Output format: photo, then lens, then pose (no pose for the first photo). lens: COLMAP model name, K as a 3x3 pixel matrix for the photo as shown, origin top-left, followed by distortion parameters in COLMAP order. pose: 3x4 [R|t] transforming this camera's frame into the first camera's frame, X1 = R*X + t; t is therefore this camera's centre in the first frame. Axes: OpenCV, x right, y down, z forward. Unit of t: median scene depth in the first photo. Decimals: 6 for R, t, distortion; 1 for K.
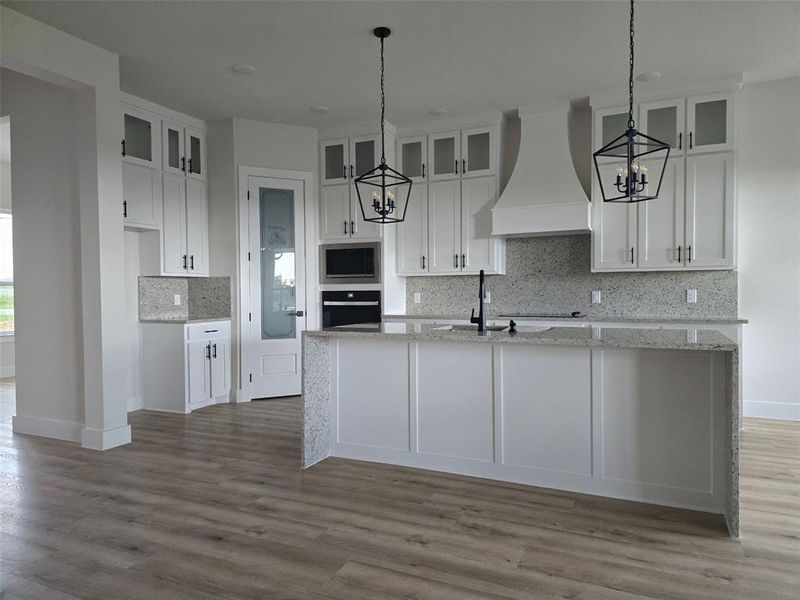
lens RADIAL K [[537.2, 0, 410.6], [0, 537.2, 296.2], [0, 0, 1]] dist [0.055159, -0.041482]
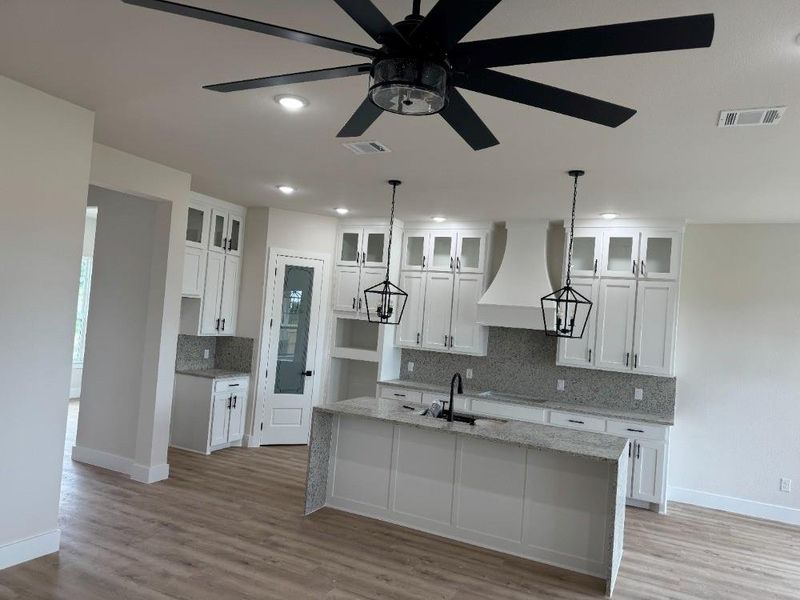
lens RADIAL K [[569.0, 0, 404.7], [0, 569.0, 294.8], [0, 0, 1]] dist [0.032066, -0.027961]
pose [[0.996153, 0.083716, -0.025914, 0.022091], [-0.084897, 0.995211, -0.048447, -0.110230], [0.021734, 0.050460, 0.998490, -0.266541]]
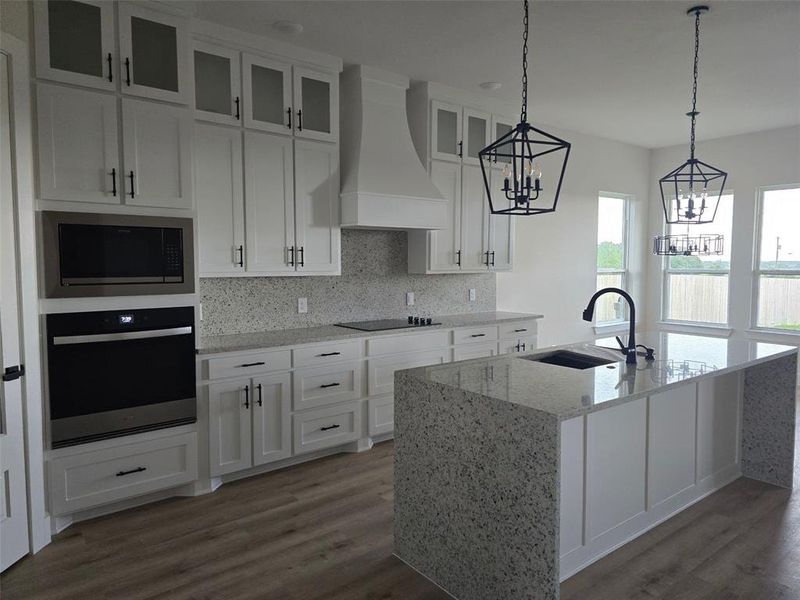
lens RADIAL K [[537.2, 0, 403.1], [0, 537.2, 287.6], [0, 0, 1]] dist [0.055159, -0.041482]
pose [[0.454666, -0.035883, 0.889939, -0.516752], [0.006295, 0.999293, 0.037076, -0.056174], [-0.890640, -0.011255, 0.454570, 0.623027]]
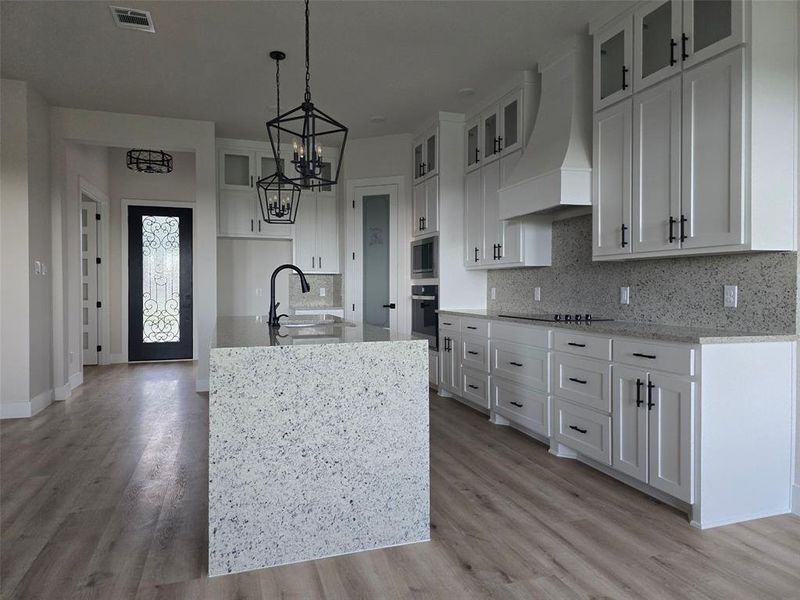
lens RADIAL K [[537.2, 0, 400.5], [0, 537.2, 286.6], [0, 0, 1]] dist [0.055159, -0.041482]
pose [[0.678501, 0.005881, -0.734576, 0.706786], [-0.012860, 0.999910, -0.003874, -0.003706], [0.734487, 0.012075, 0.678516, 0.317372]]
